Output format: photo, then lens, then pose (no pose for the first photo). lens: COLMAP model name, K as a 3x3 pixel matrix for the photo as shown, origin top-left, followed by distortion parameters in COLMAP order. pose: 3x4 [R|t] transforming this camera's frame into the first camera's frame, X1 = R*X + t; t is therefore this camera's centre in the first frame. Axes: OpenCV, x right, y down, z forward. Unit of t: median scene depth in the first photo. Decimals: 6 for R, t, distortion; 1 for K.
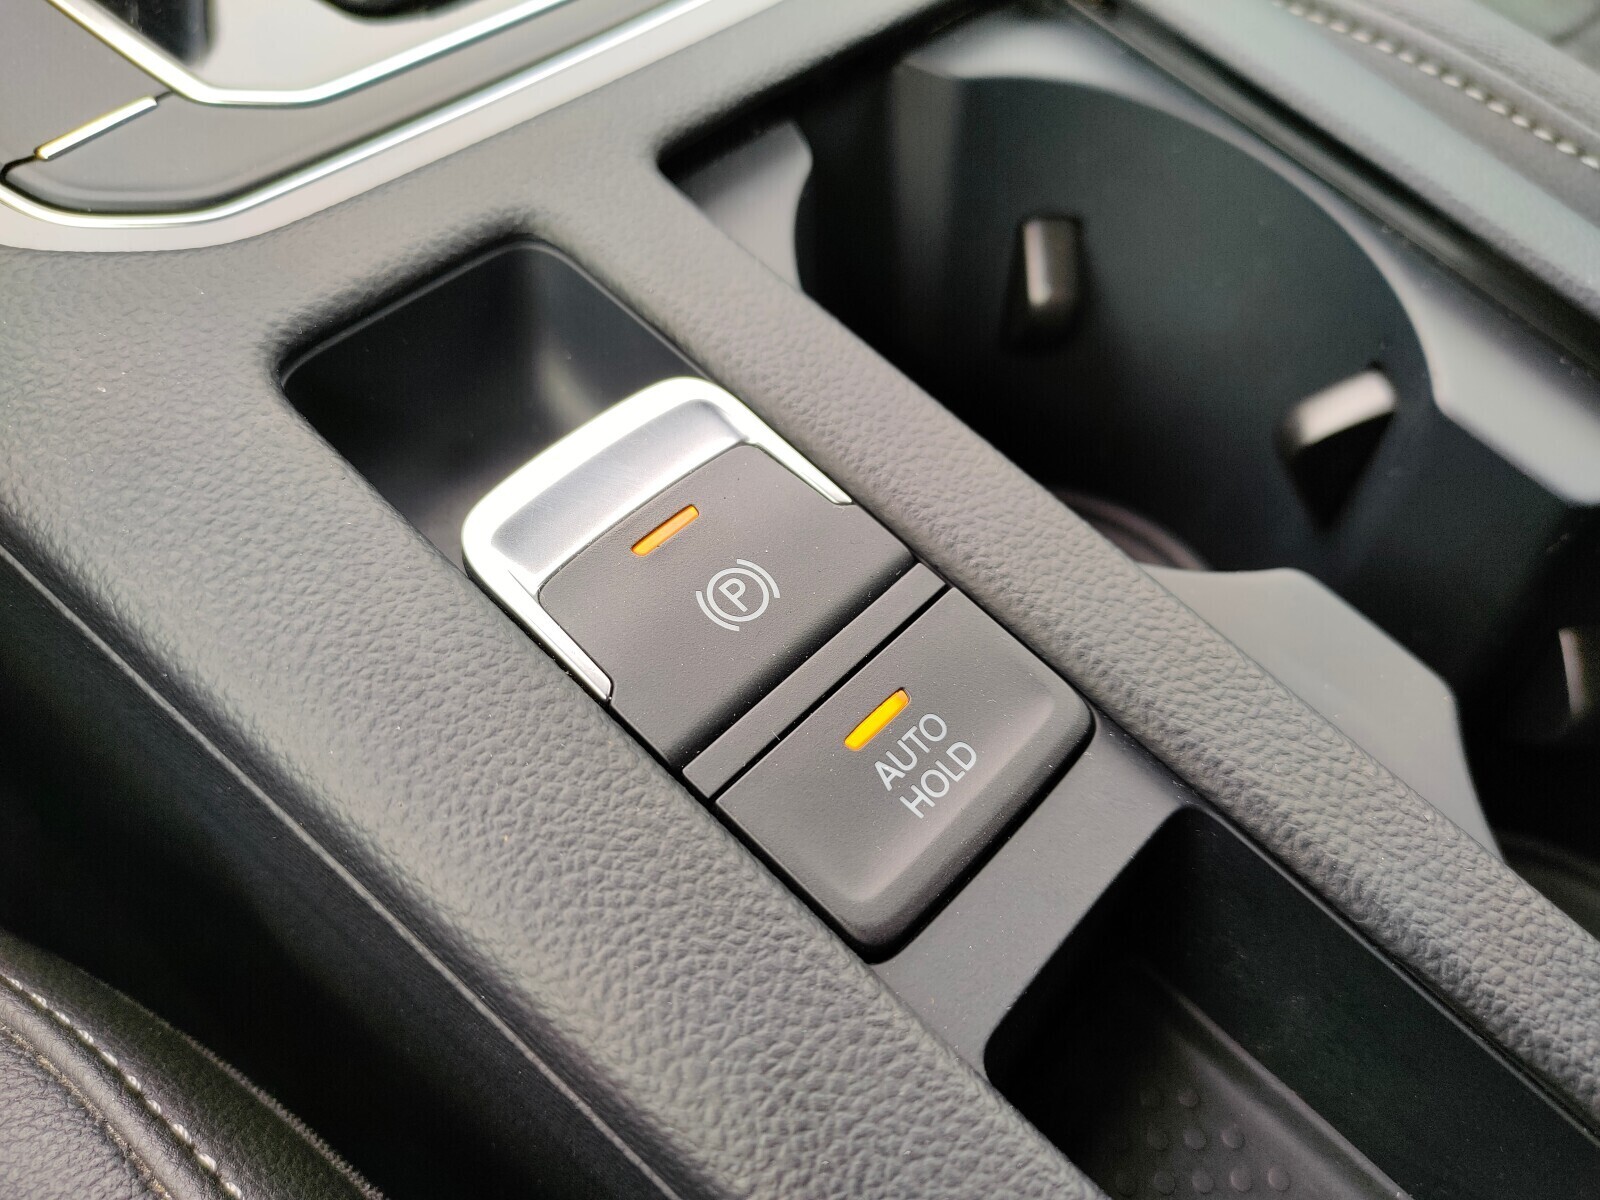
lens RADIAL K [[1234.7, 0, 793.8], [0, 1234.7, 603.4], [0, 0, 1]] dist [0.059273, -0.074929]
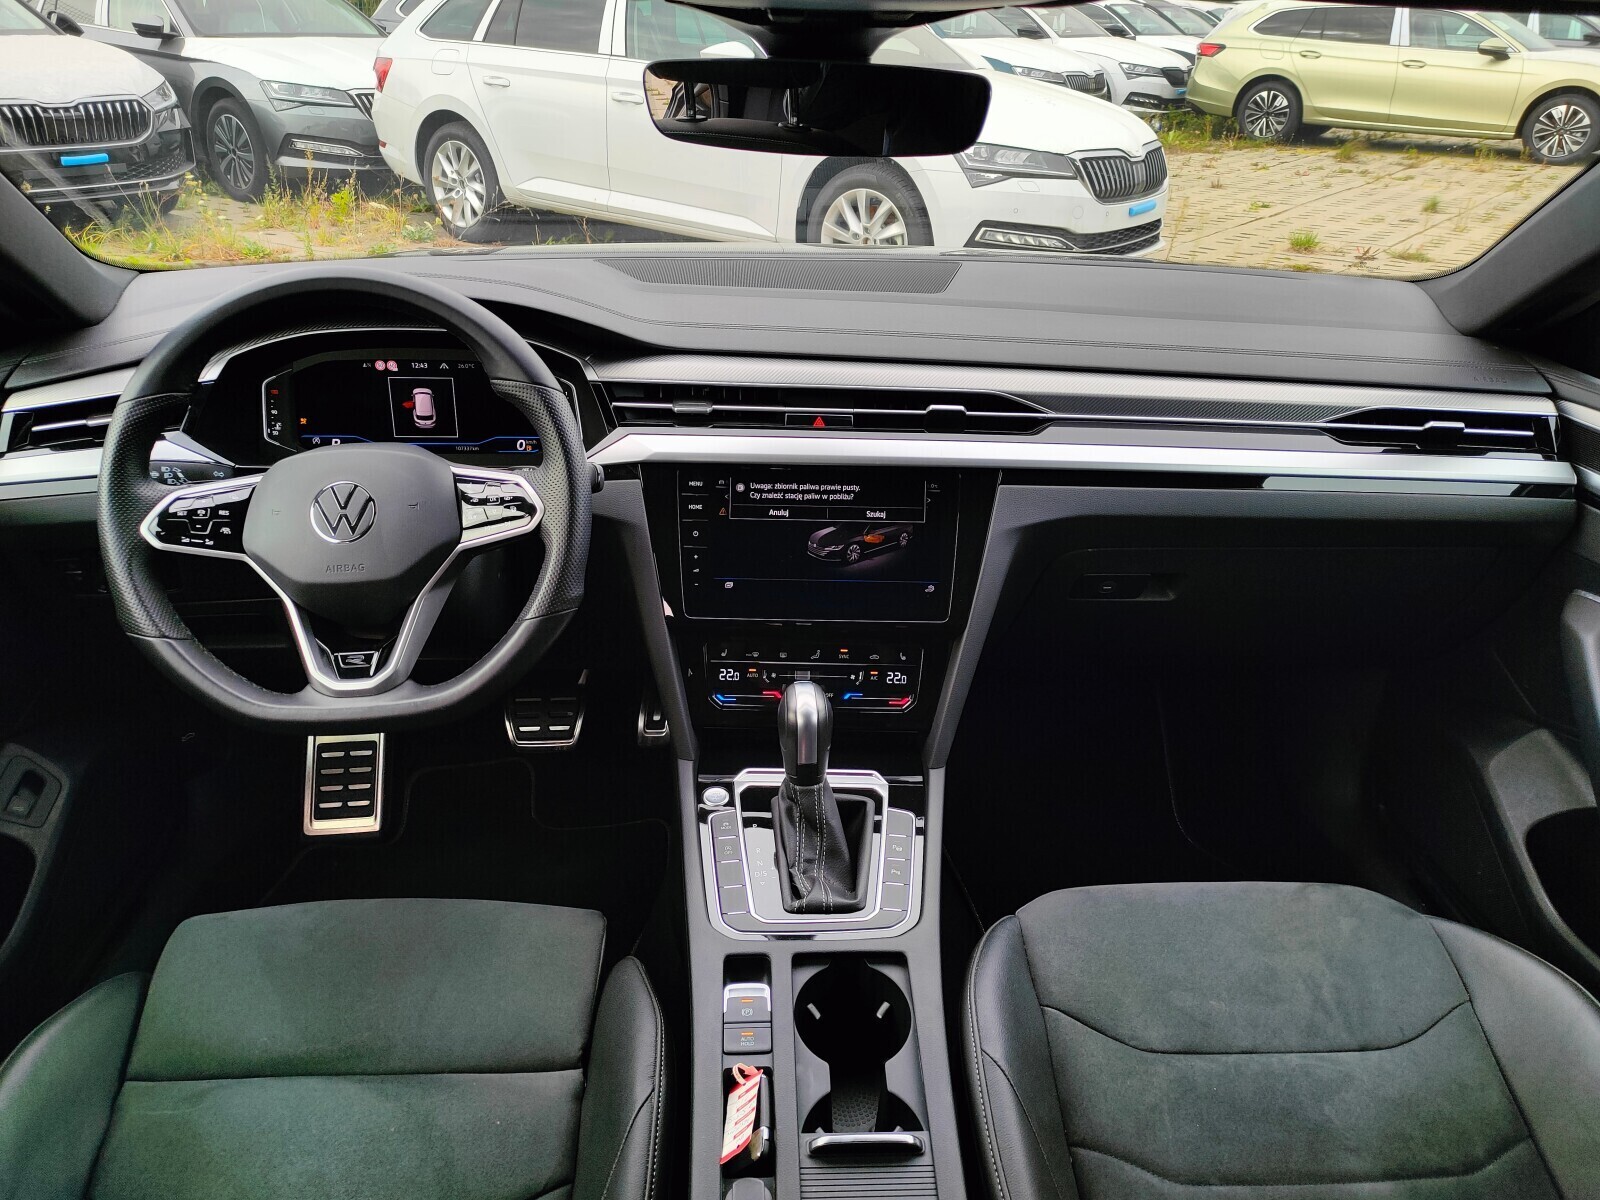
lens RADIAL K [[1254.5, 0, 800.0], [0, 1254.5, 600.0], [0, 0, 1]] dist [0.057976, -0.072706]
pose [[0.717642, 0.302737, -0.627168, 3.917328], [-0.536934, 0.814041, -0.221449, -0.483174], [0.443500, 0.495669, 0.746740, -5.414783]]
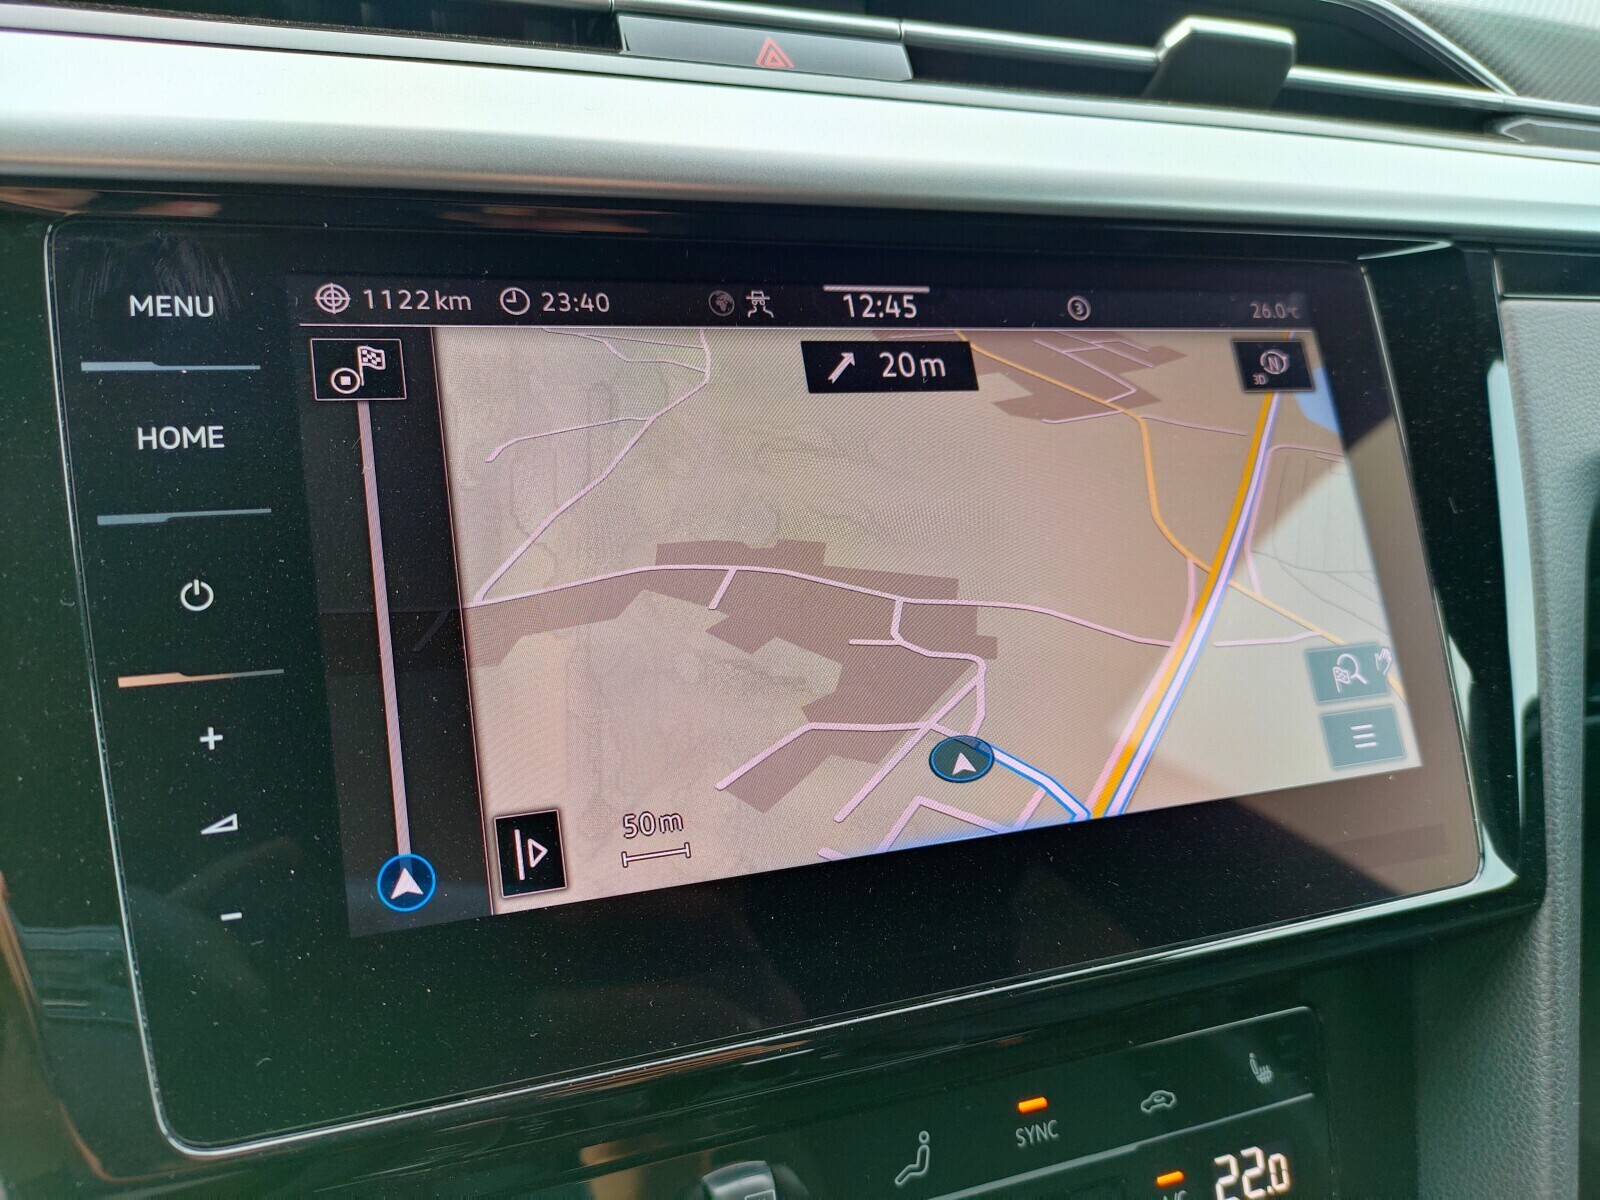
lens RADIAL K [[1254.5, 0, 800.0], [0, 1254.5, 600.0], [0, 0, 1]] dist [0.057976, -0.072706]
pose [[0.928579, 0.120738, -0.350945, -1.065651], [-0.297828, 0.806639, -0.510522, -1.869229], [0.221446, 0.578581, 0.784987, -0.436892]]
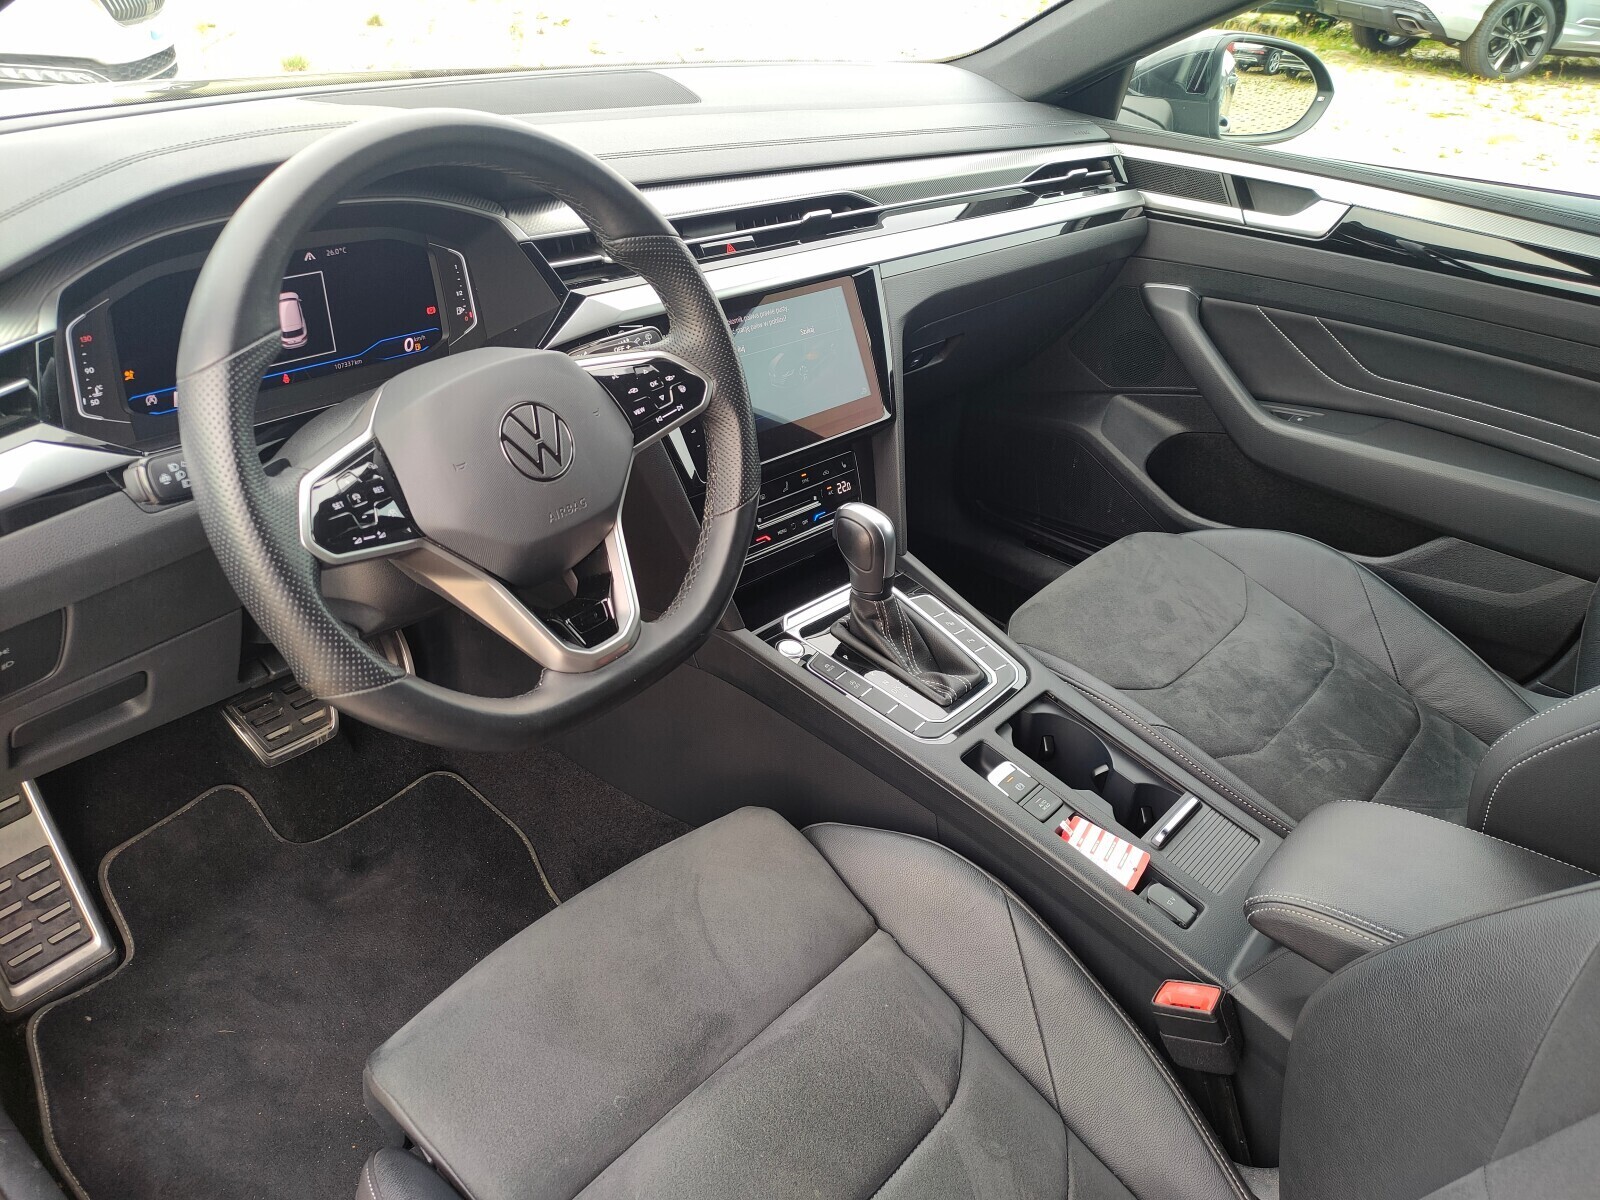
lens RADIAL K [[1247.4, 0, 811.7], [0, 1247.4, 599.7], [0, 0, 1]] dist [0.066916, -0.077271]
pose [[0.996212, 0.025881, 0.083013, -1.971644], [0.002702, 0.945004, -0.327047, 1.408209], [-0.086911, 0.326032, 0.941355, -6.521547]]
